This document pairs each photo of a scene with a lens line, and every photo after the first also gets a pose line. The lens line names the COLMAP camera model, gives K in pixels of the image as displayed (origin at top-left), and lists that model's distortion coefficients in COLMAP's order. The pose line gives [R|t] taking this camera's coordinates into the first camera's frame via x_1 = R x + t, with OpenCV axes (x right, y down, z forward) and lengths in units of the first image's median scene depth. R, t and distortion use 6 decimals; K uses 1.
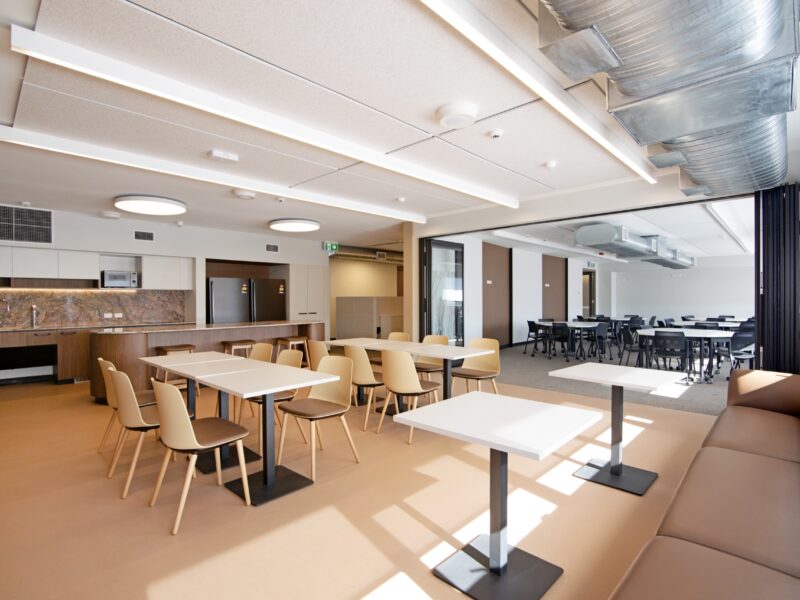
lens RADIAL K [[408.7, 0, 400.0], [0, 408.7, 300.0], [0, 0, 1]] dist [0.002811, 0.000941]
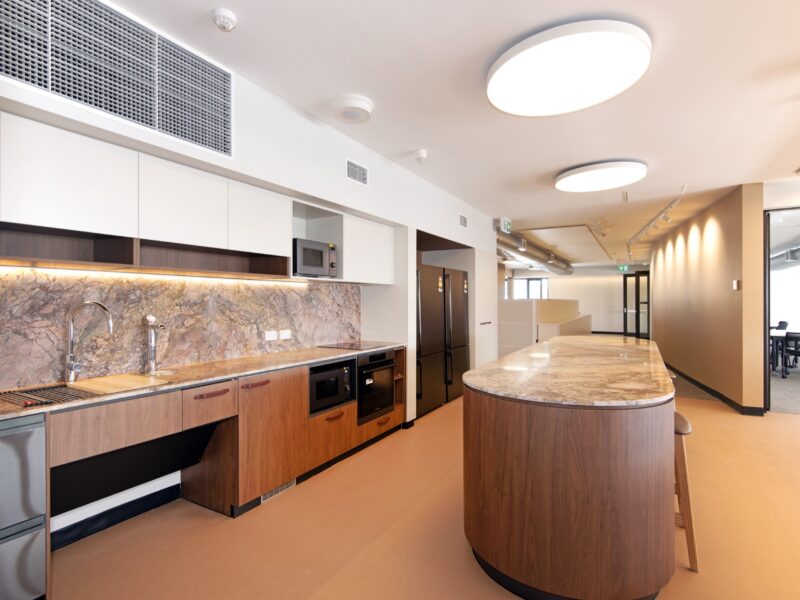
lens RADIAL K [[391.3, 0, 398.7], [0, 391.3, 298.7], [0, 0, 1]] dist [-0.000101, -0.000151]
pose [[0.977818, -0.002460, 0.209442, -0.695228], [0.006435, 0.999812, -0.018299, 0.004310], [-0.209358, 0.019241, 0.977650, 0.546669]]
